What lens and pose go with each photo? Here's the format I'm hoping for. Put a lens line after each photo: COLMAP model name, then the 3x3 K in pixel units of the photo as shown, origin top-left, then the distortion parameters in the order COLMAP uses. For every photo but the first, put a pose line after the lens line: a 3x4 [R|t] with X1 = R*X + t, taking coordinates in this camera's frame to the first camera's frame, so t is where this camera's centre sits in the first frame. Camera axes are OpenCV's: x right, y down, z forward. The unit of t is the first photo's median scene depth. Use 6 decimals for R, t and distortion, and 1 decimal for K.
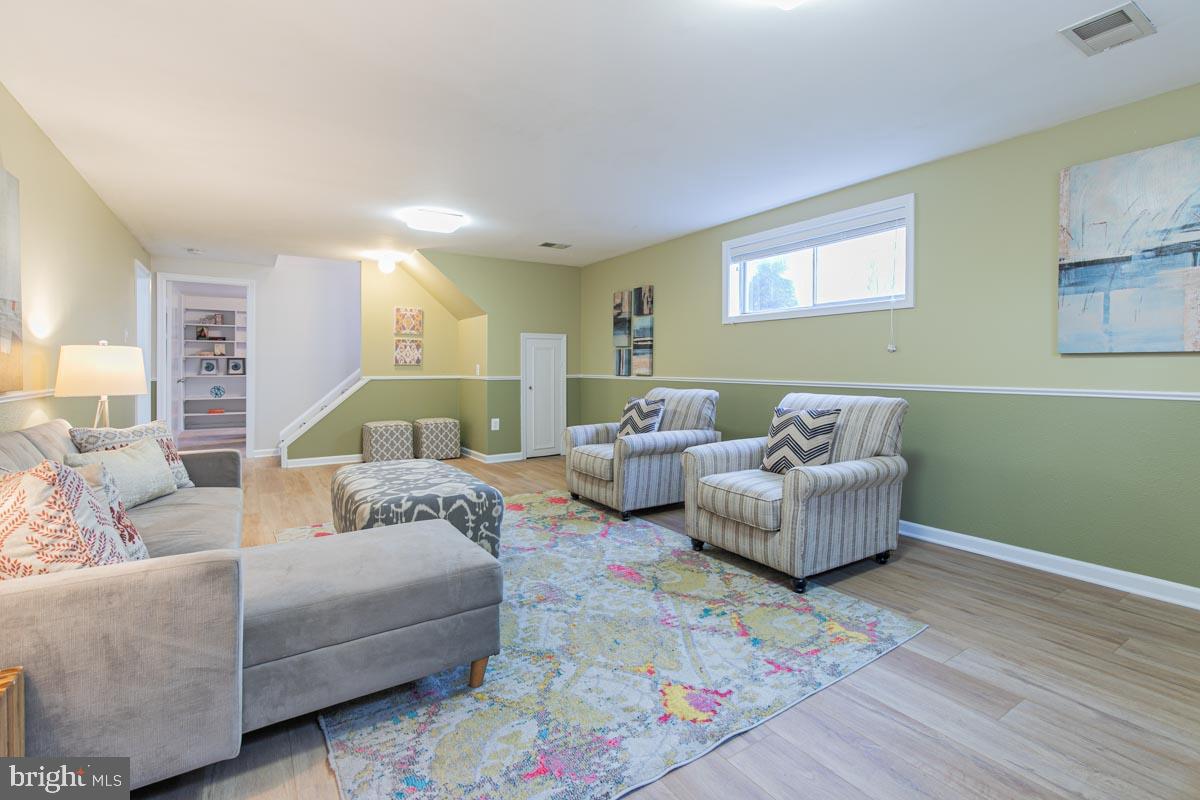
lens RADIAL K [[558.6, 0, 602.9], [0, 558.6, 372.3], [0, 0, 1]] dist [0.001386, -0.000783]
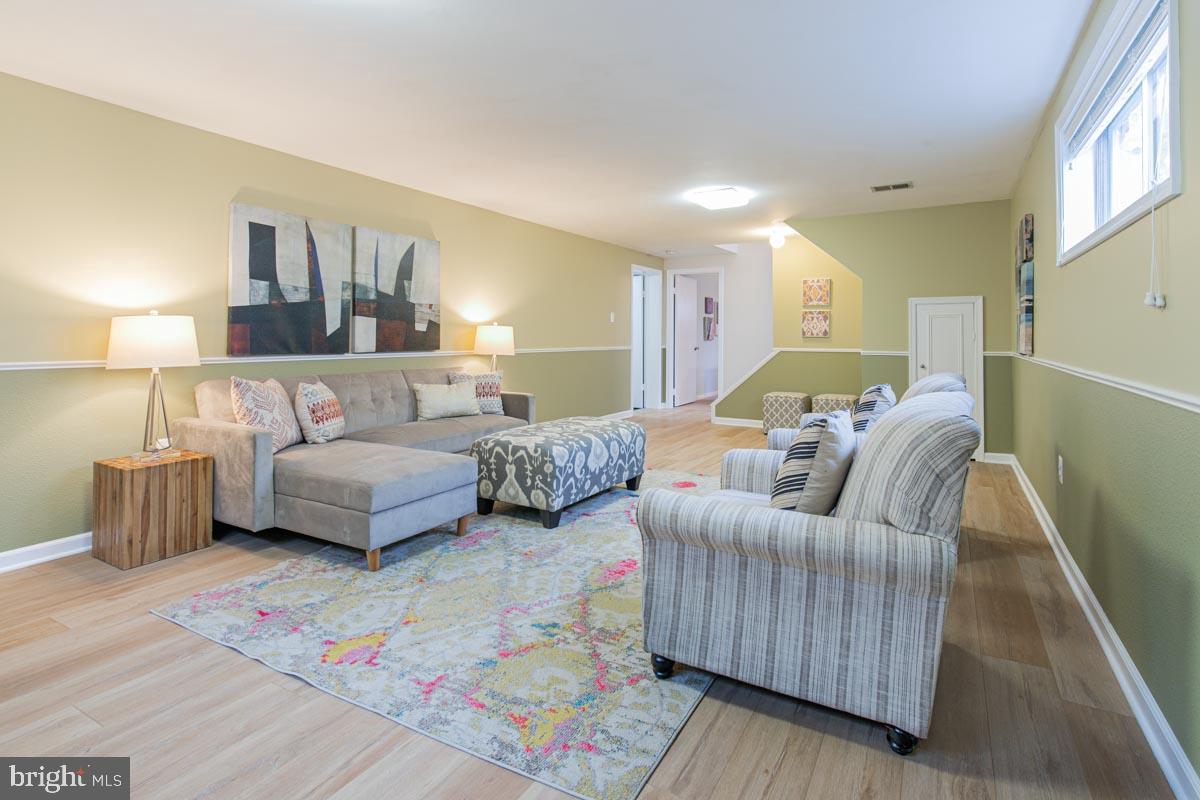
lens RADIAL K [[570.4, 0, 639.7], [0, 570.4, 327.5], [0, 0, 1]] dist [0.002065, 0.000037]
pose [[0.478864, -0.010507, -0.877826, 0.956758], [-0.014493, 0.999697, -0.019872, -0.013973], [0.877770, 0.022238, 0.478567, 0.641451]]
